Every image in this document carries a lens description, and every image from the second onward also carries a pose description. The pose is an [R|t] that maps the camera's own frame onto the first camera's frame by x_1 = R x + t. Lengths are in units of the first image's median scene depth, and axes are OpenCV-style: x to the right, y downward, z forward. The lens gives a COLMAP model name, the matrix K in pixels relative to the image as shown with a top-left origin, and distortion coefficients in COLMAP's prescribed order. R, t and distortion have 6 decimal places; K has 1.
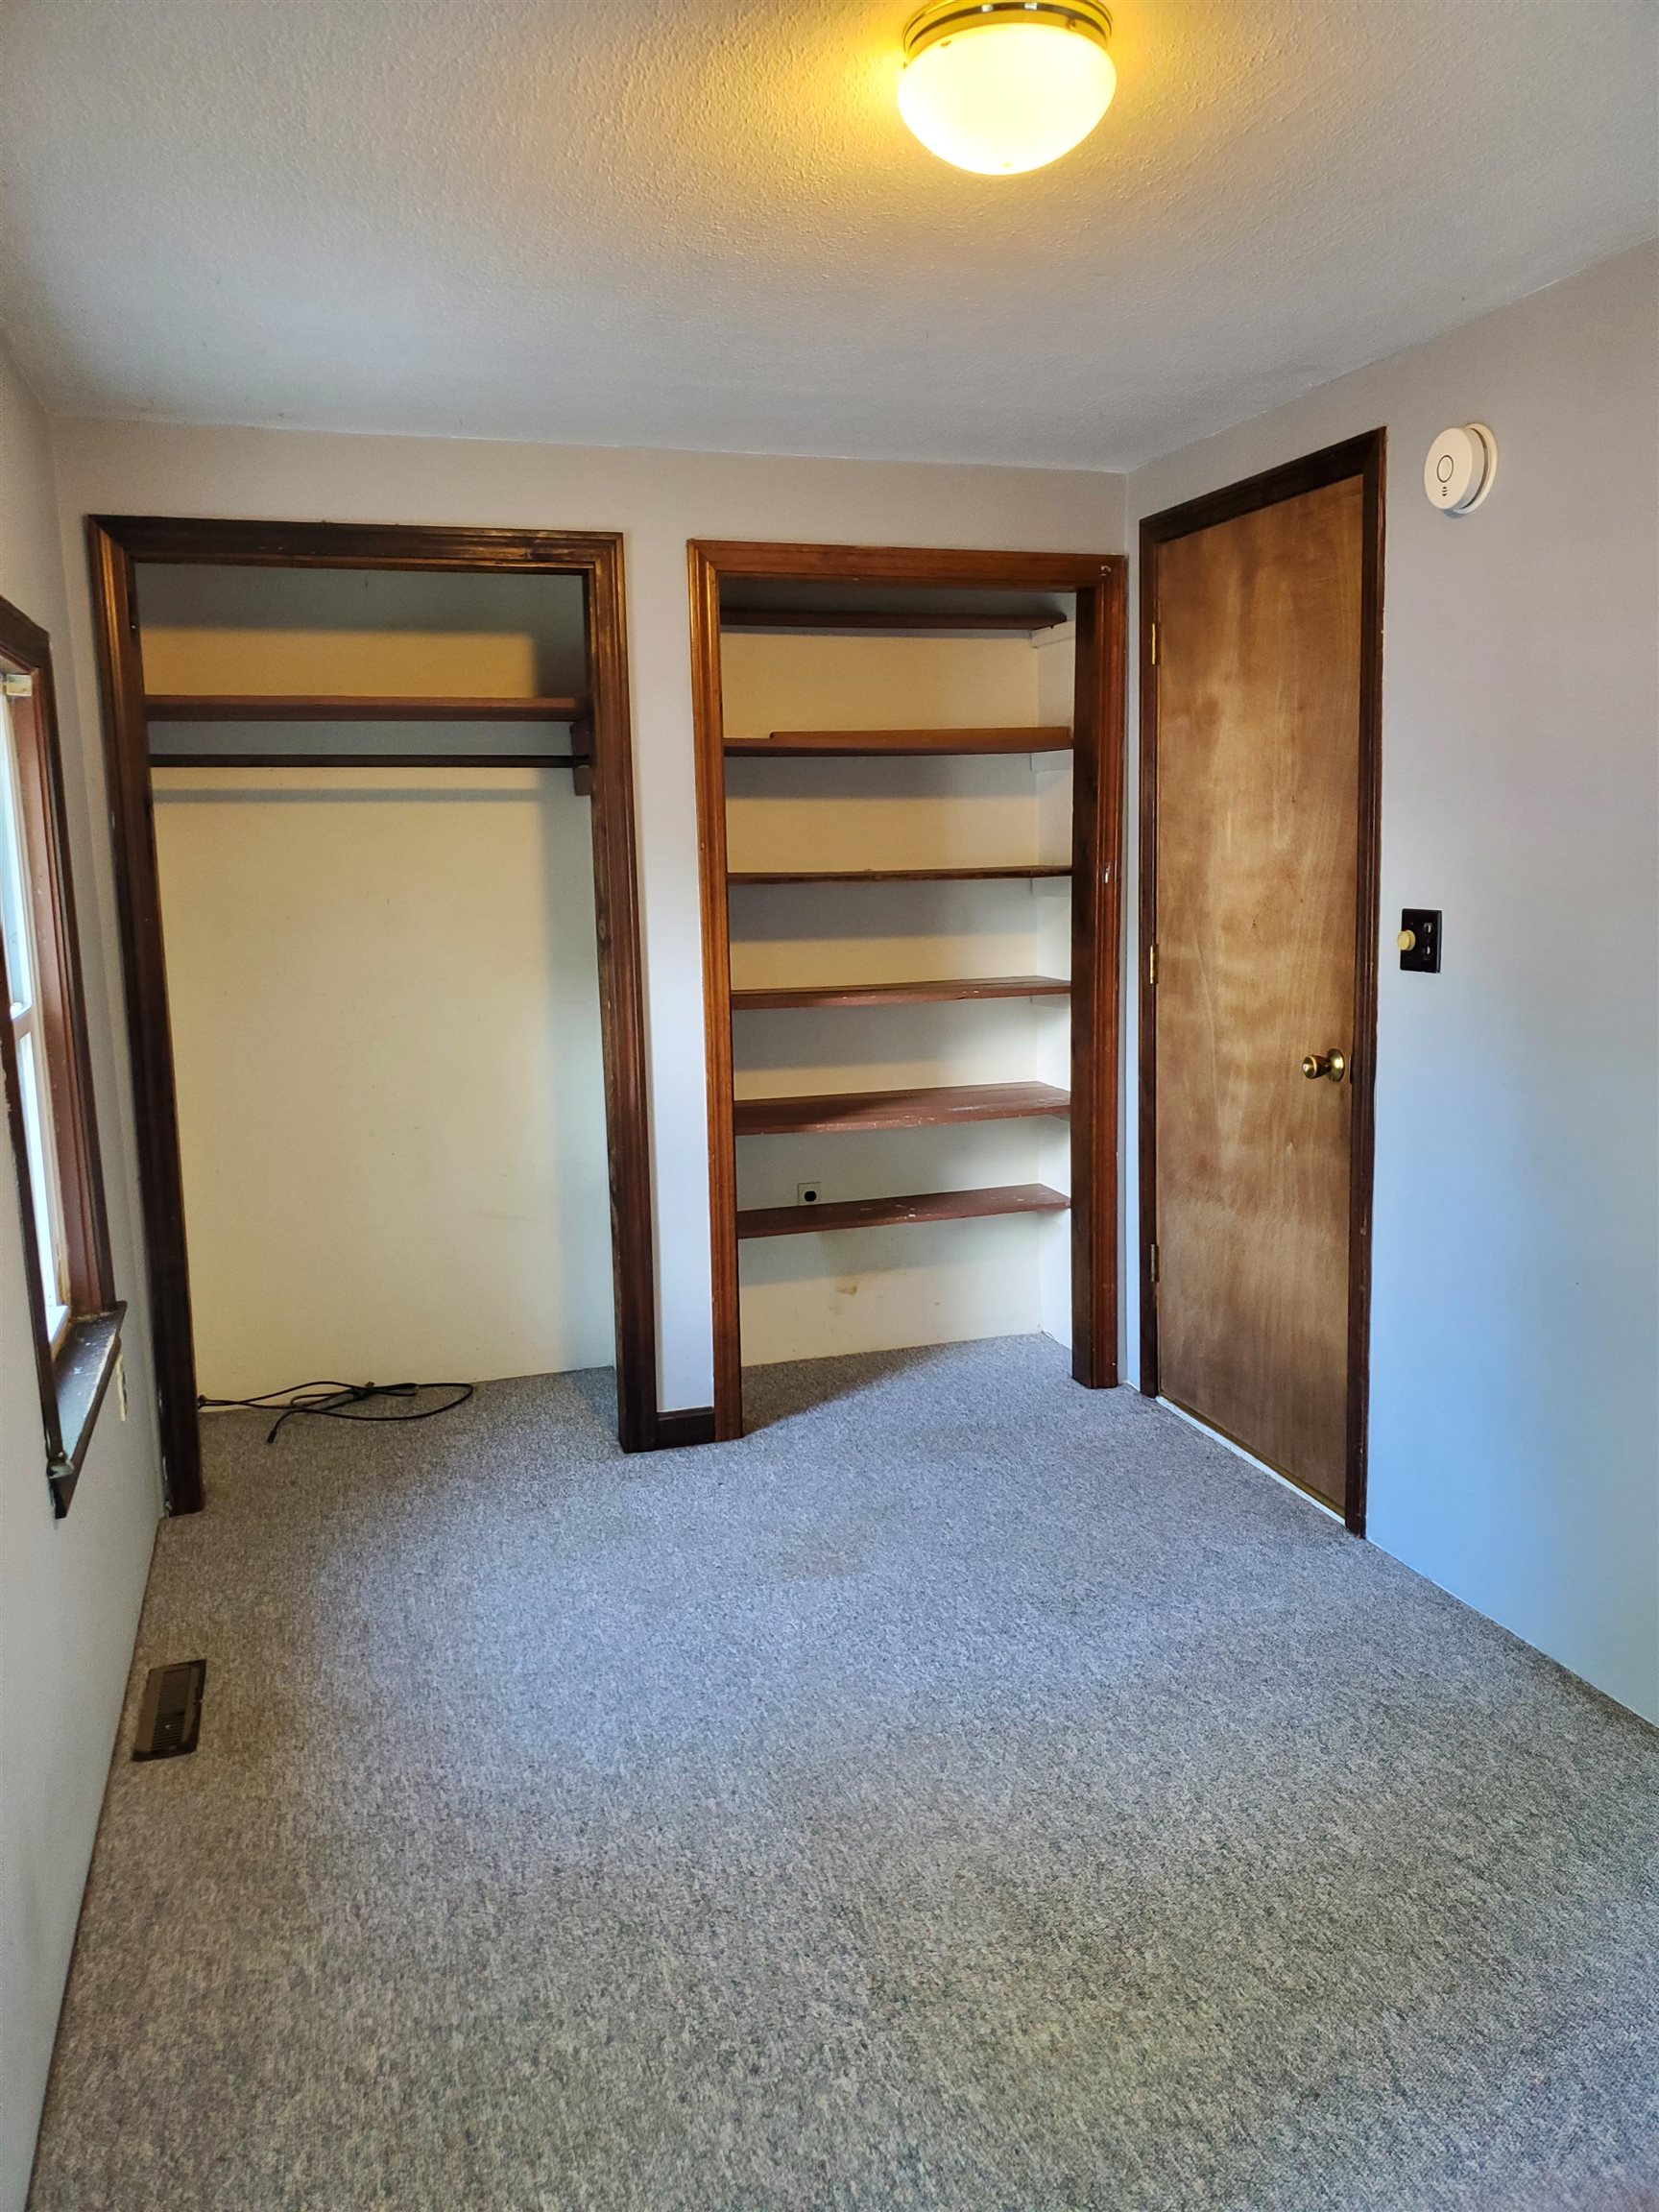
lens RADIAL K [[1712.1, 0, 829.5], [0, 1712.1, 1106.0], [0, 0, 1]] dist [0.006294, 0.008640]
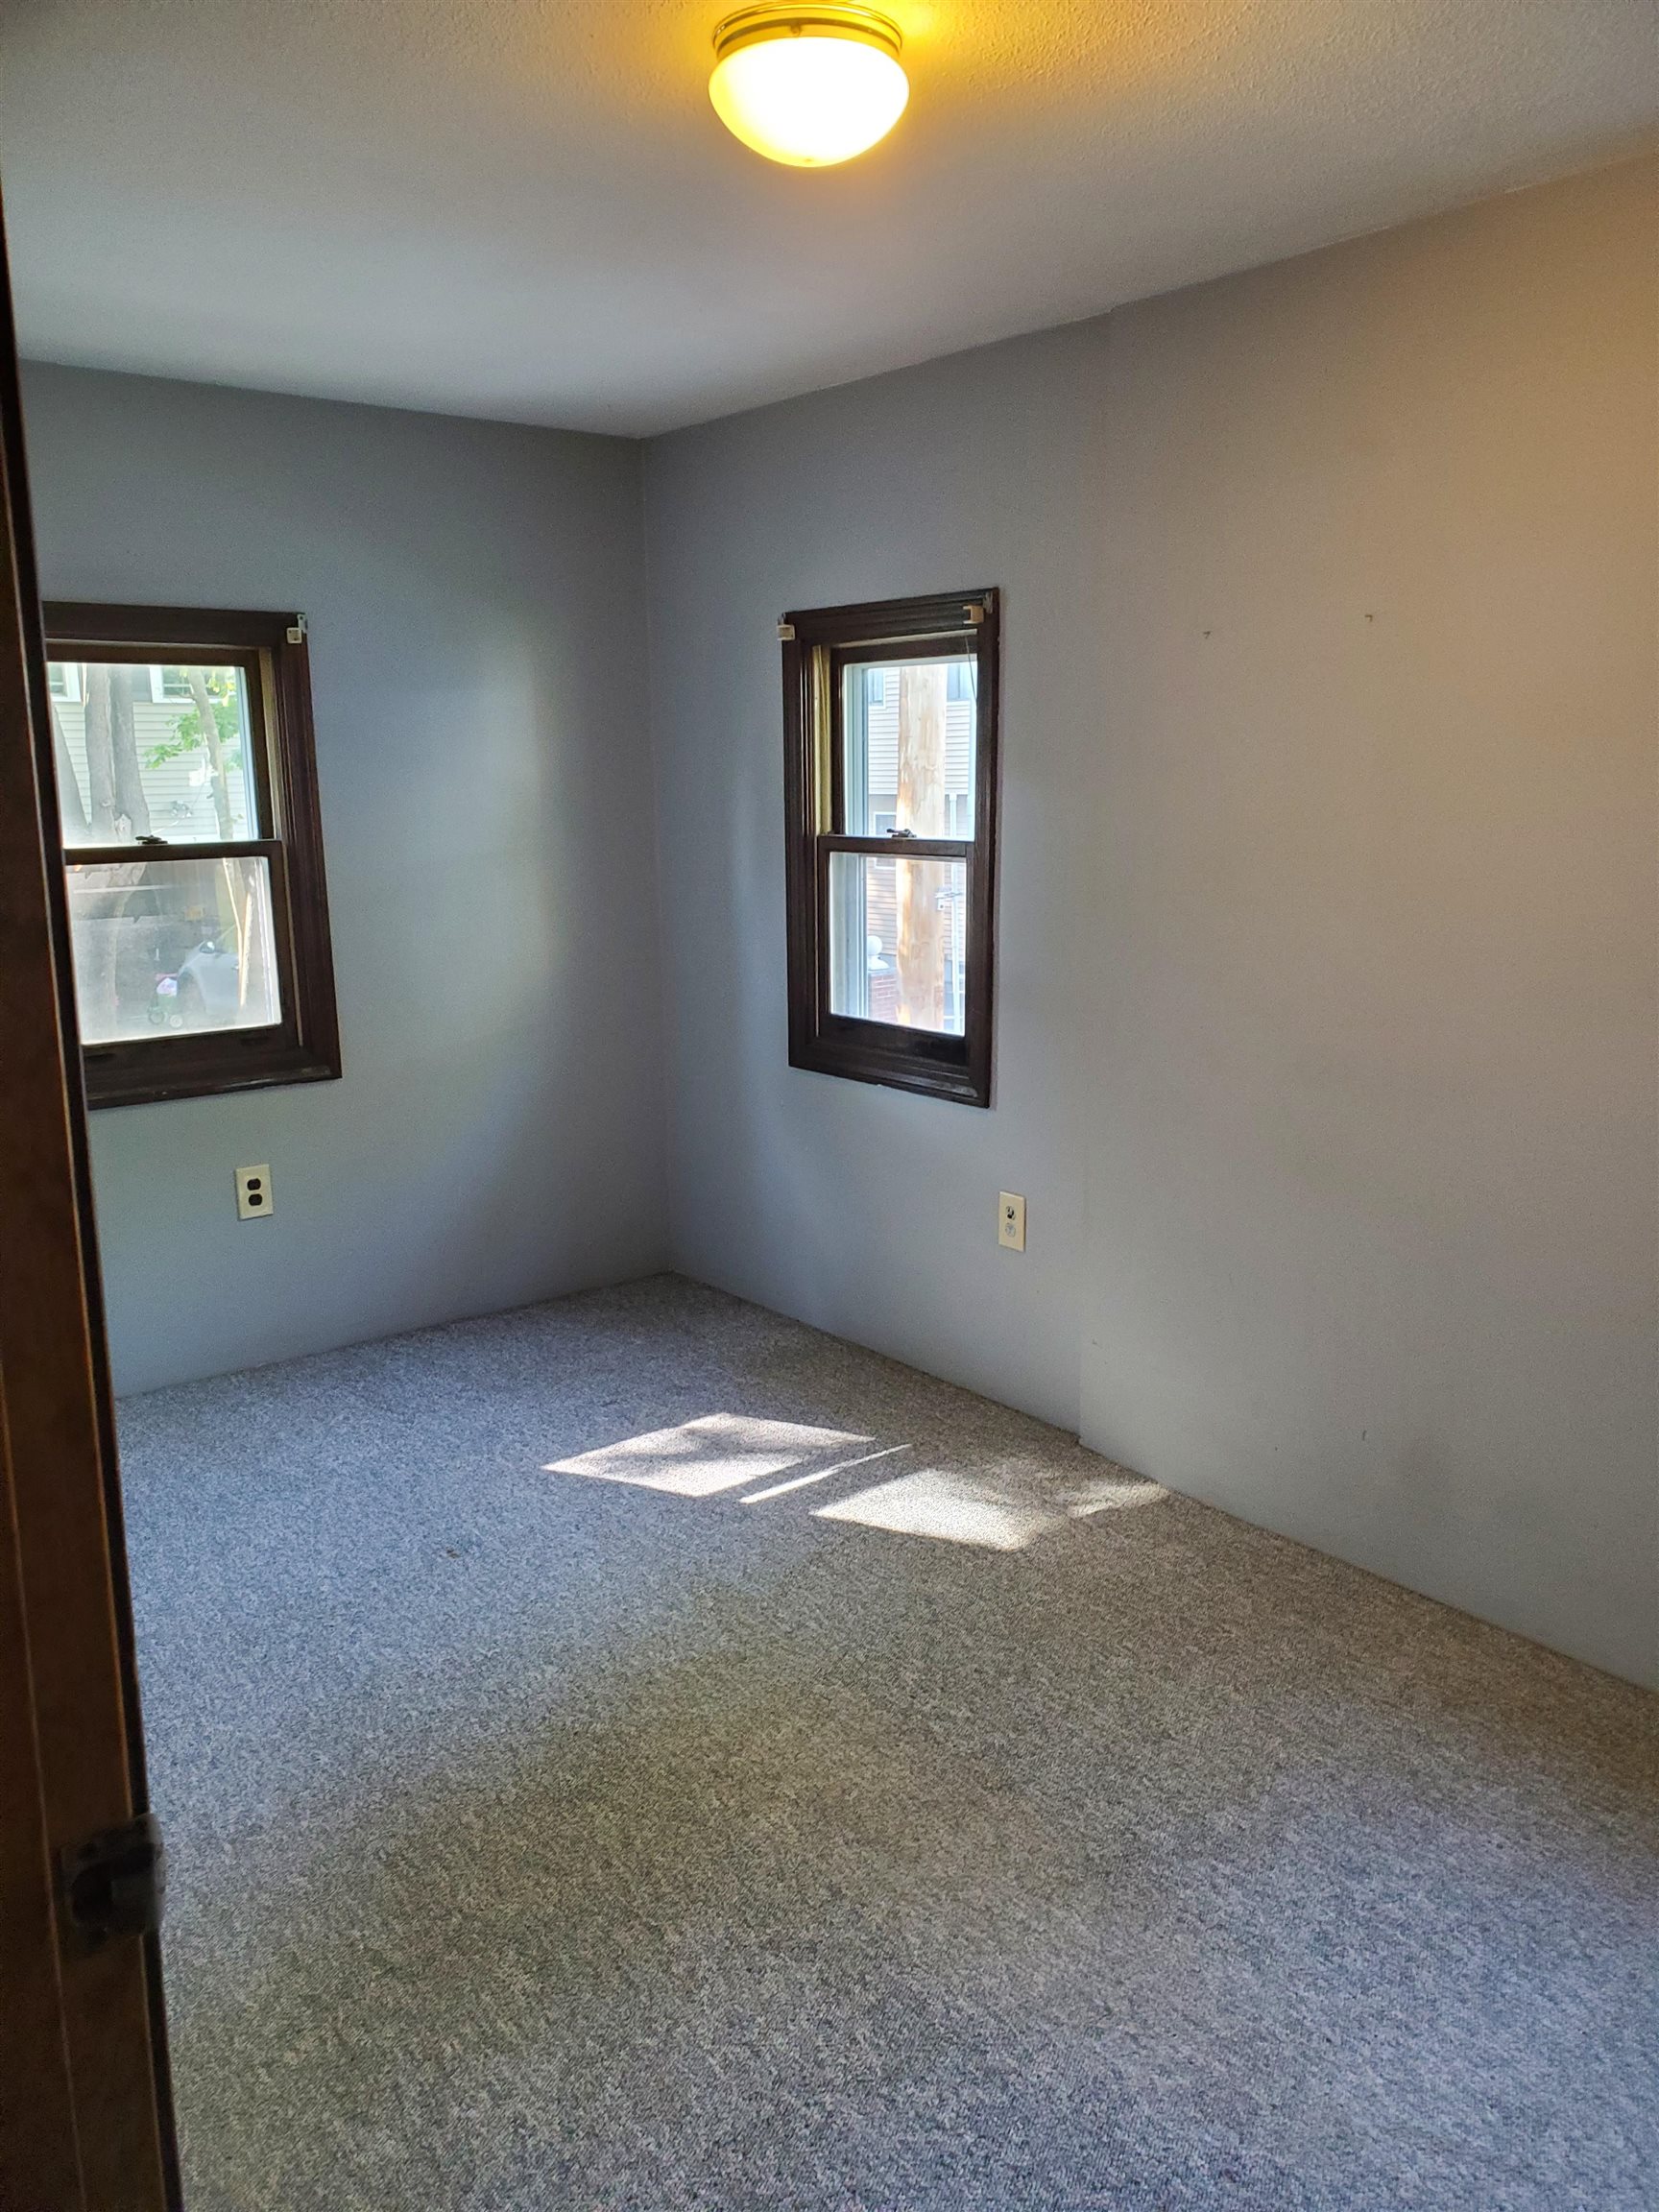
lens RADIAL K [[1712.1, 0, 829.5], [0, 1712.1, 1106.0], [0, 0, 1]] dist [0.006294, 0.008640]
pose [[-0.936637, 0.095527, -0.337025, 0.442604], [-0.029456, 0.937214, 0.347509, -0.303591], [0.349061, 0.335417, -0.875015, 1.827083]]
